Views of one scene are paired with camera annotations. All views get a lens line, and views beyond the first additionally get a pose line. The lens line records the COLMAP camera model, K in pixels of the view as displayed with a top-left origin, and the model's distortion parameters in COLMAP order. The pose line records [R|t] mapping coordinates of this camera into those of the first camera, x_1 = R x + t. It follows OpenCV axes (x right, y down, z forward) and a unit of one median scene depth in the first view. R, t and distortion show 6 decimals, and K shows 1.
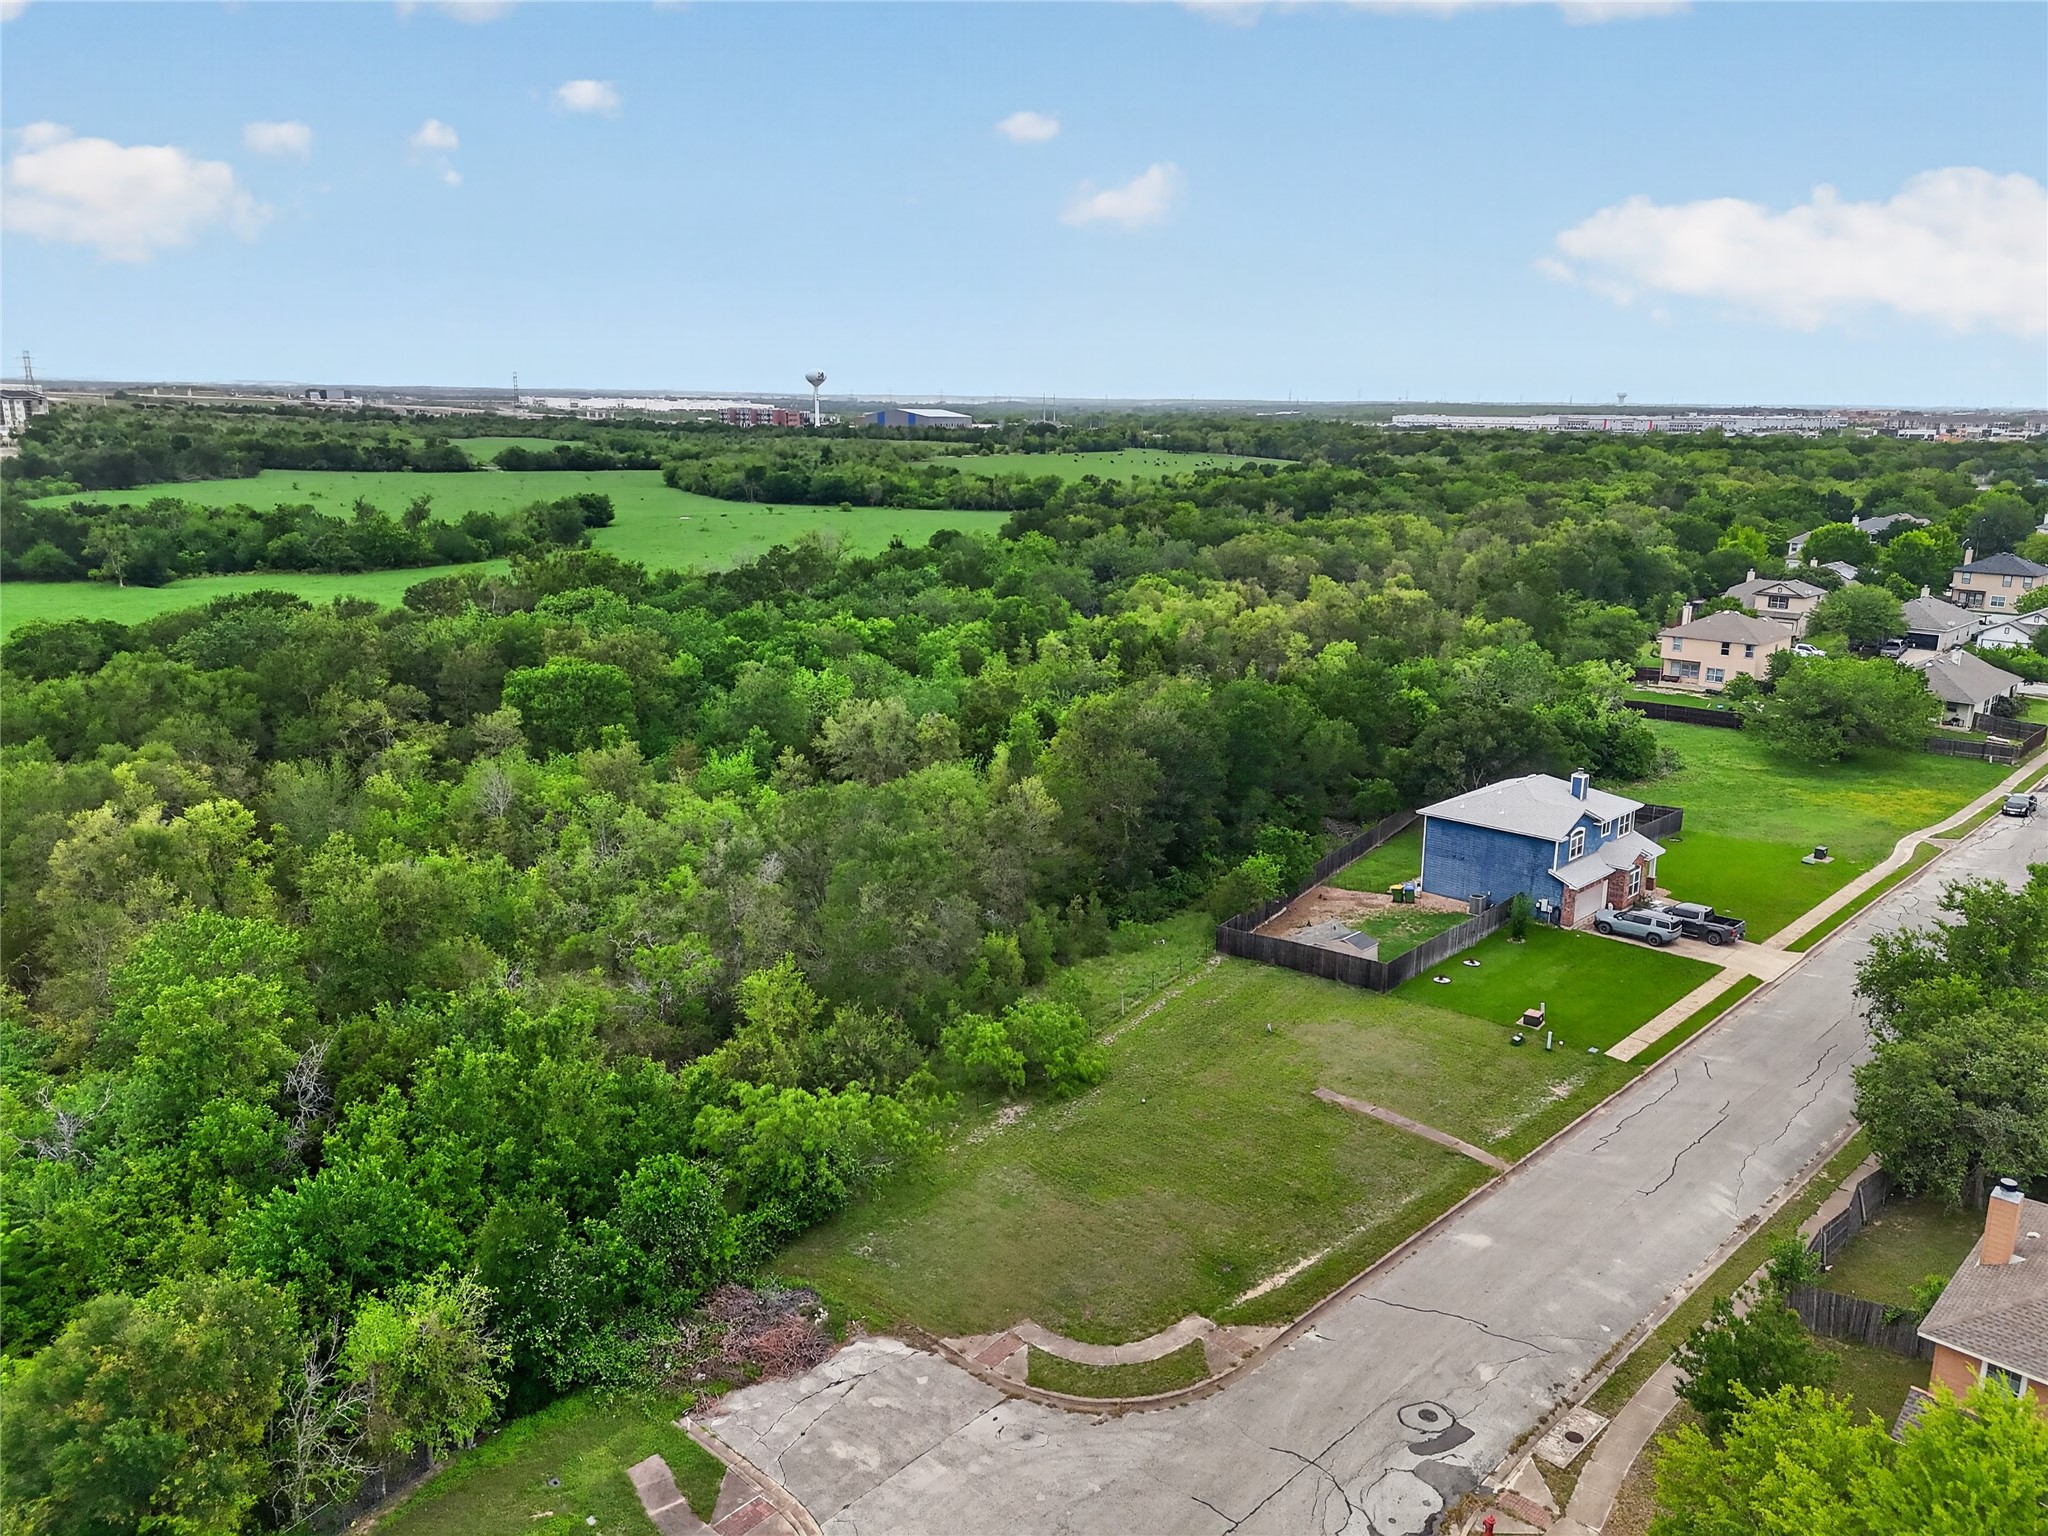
lens RADIAL K [[1488.8, 0, 1031.7], [0, 1488.8, 787.7], [0, 0, 1]] dist [0.070302, -0.059528]
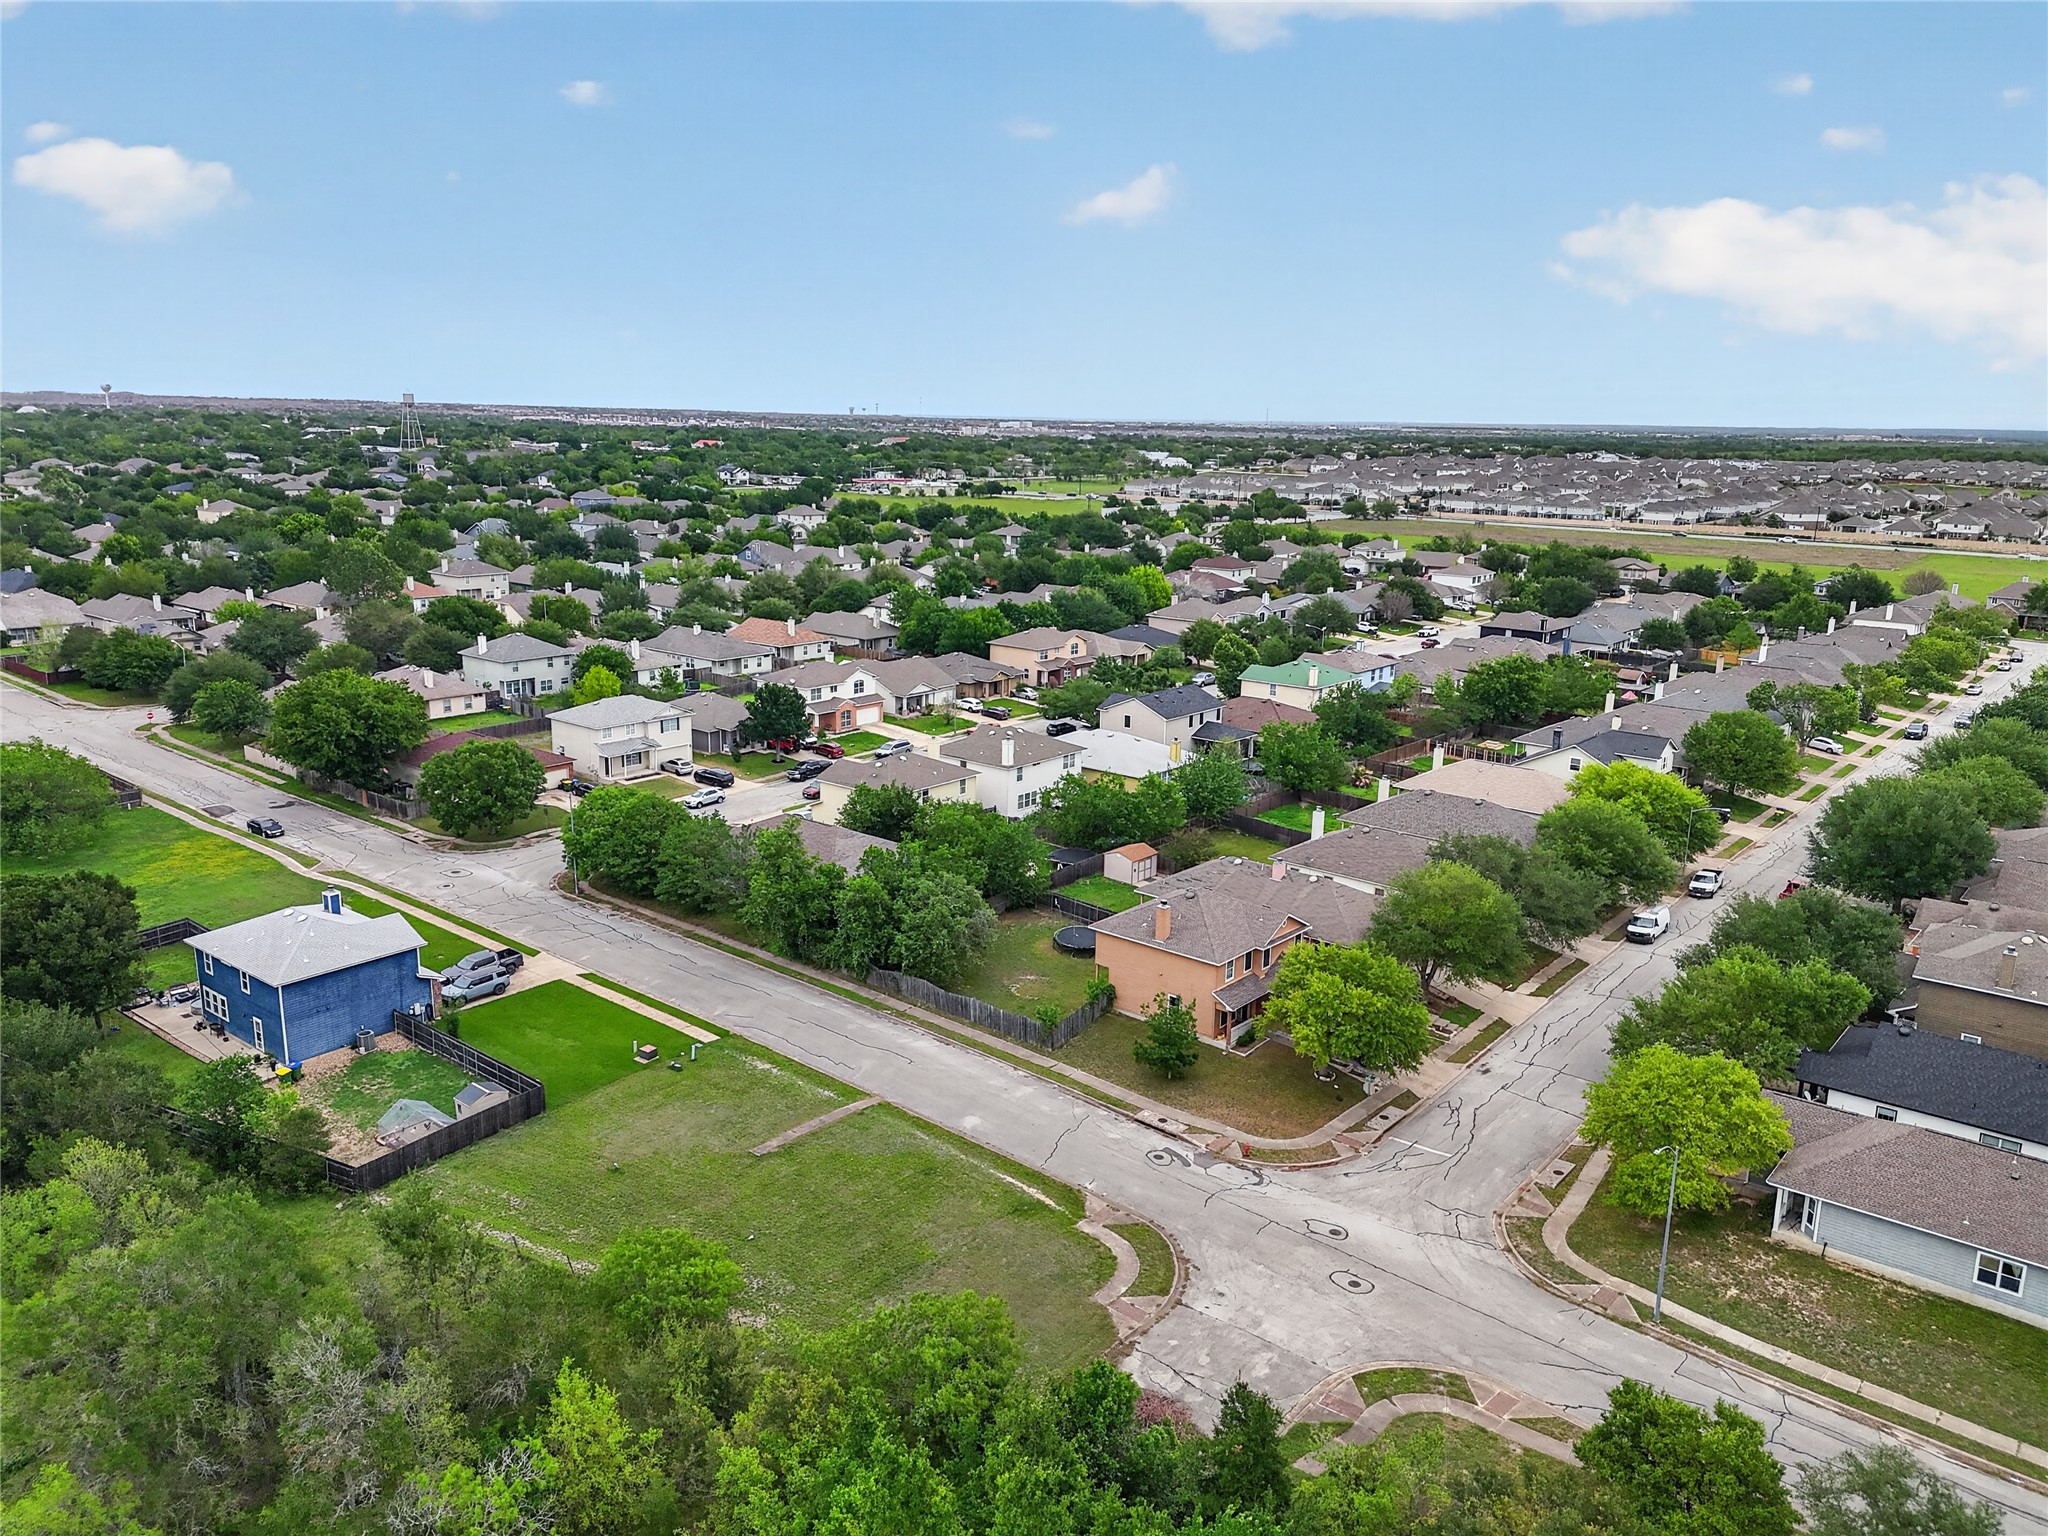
lens RADIAL K [[1503.1, 0, 1024.0], [0, 1503.1, 768.0], [0, 0, 1]] dist [0.090930, -0.100834]
pose [[-0.075562, -0.241440, 0.967469, -0.763358], [0.228241, 0.940296, 0.252485, -0.282426], [-0.970668, 0.239895, -0.015944, 0.623889]]
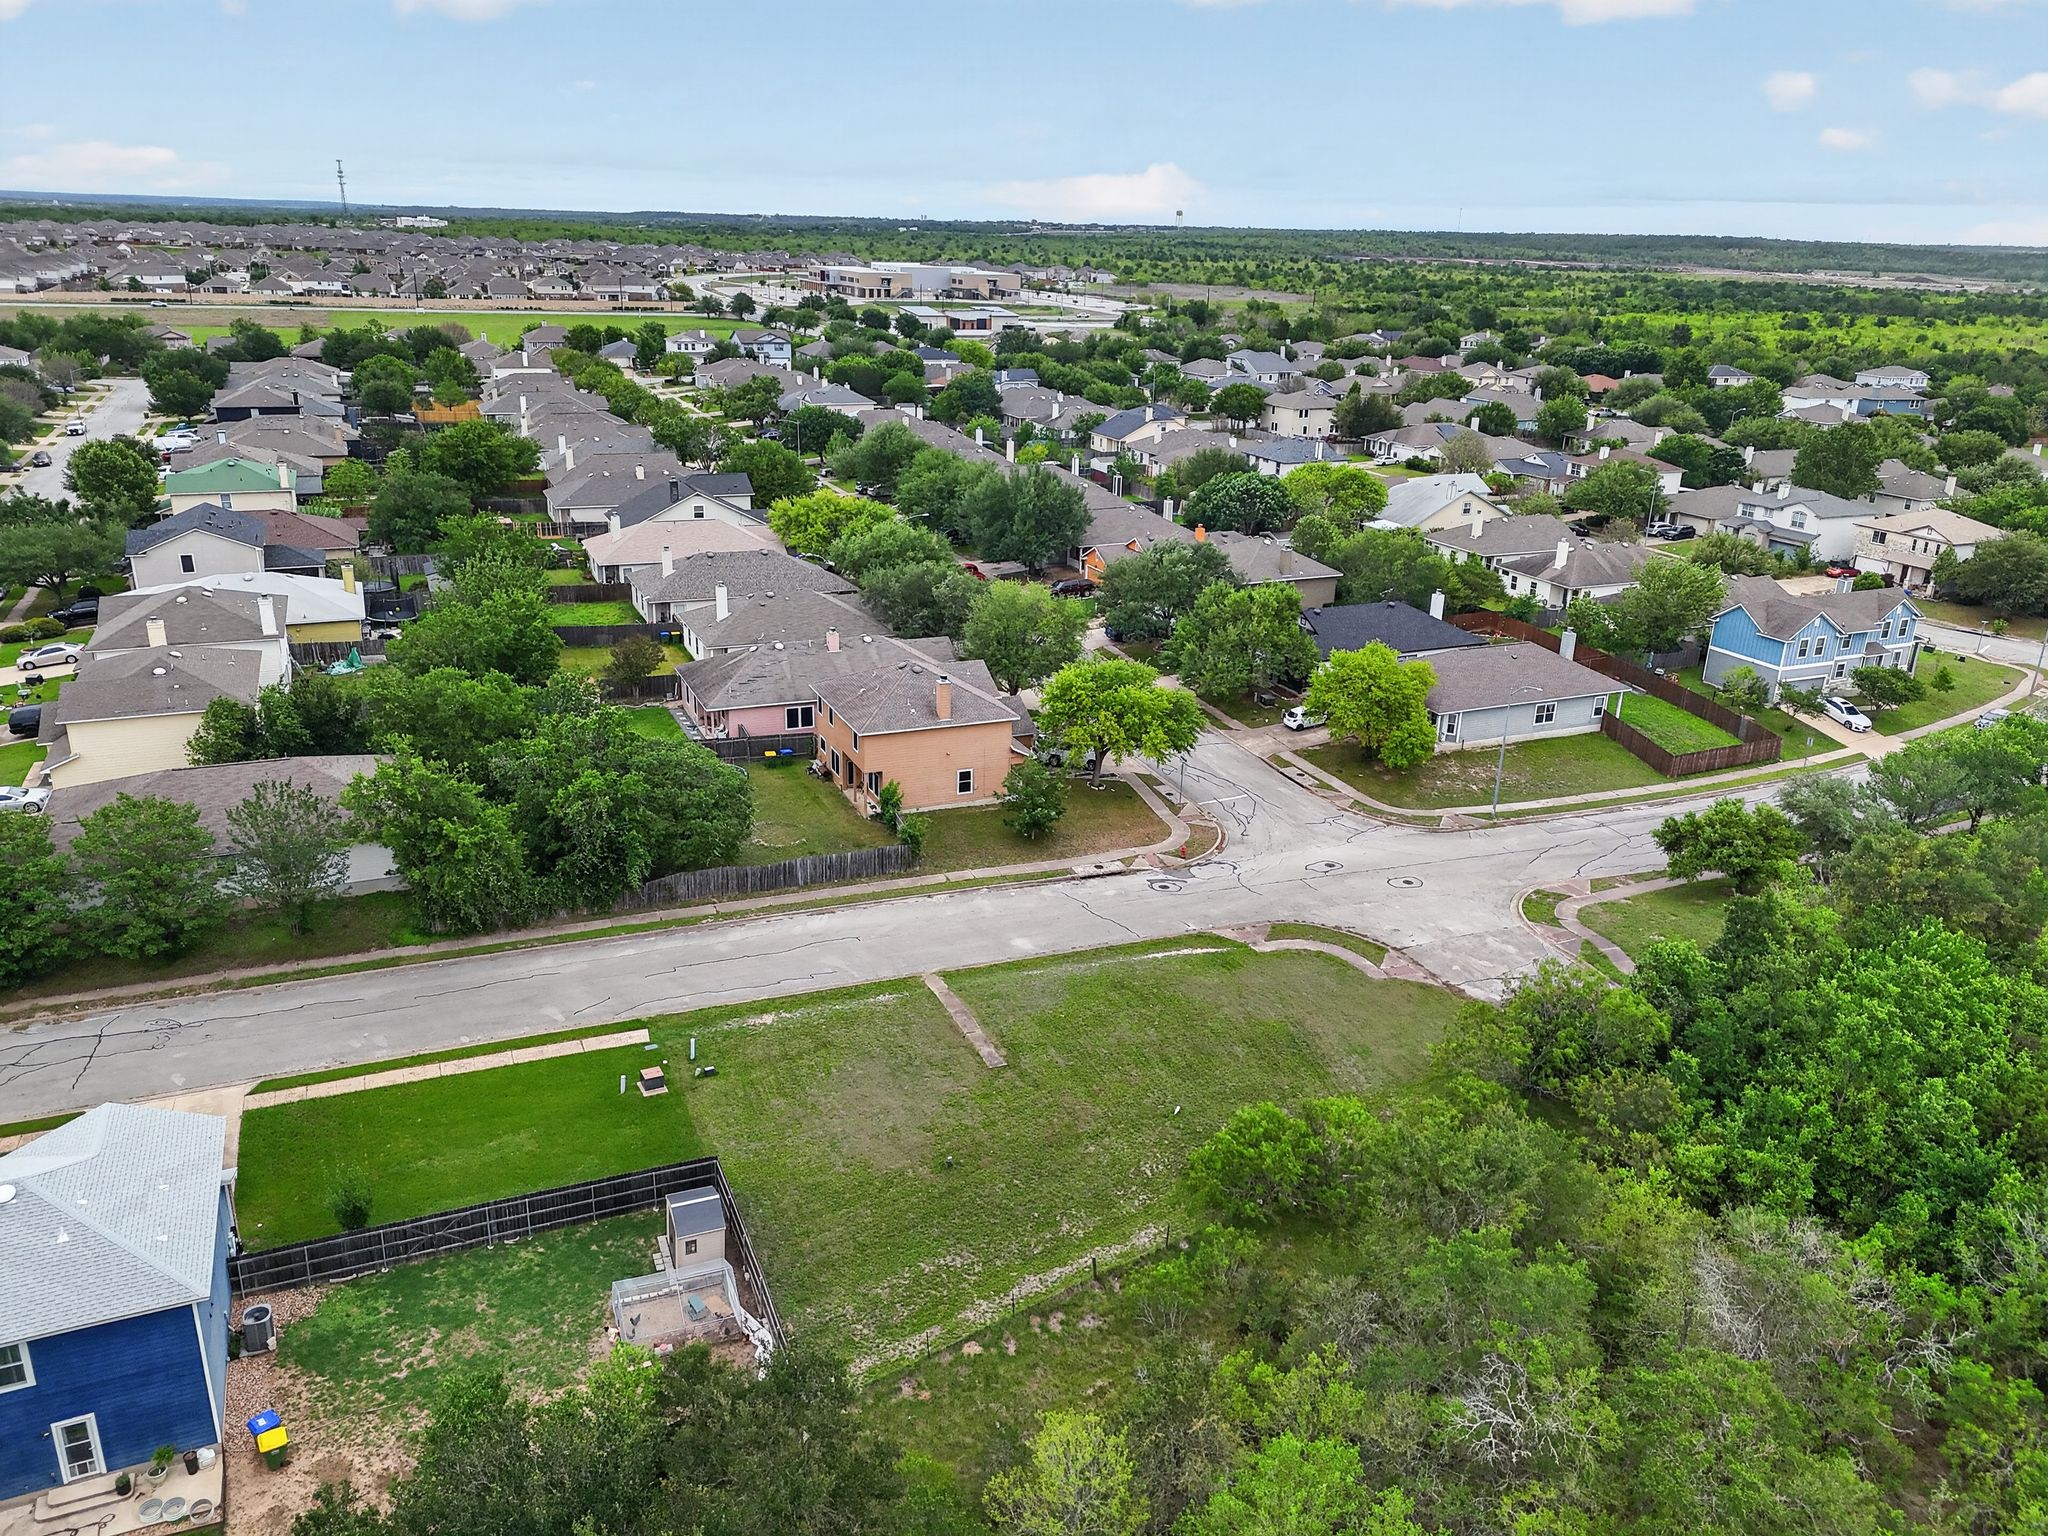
lens RADIAL K [[1503.1, 0, 1024.0], [0, 1503.1, 768.0], [0, 0, 1]] dist [0.090930, -0.100834]
pose [[-0.922052, -0.163866, 0.350669, -0.106505], [0.060338, 0.834038, 0.548398, -0.398944], [-0.382335, 0.526810, -0.759139, 1.360825]]
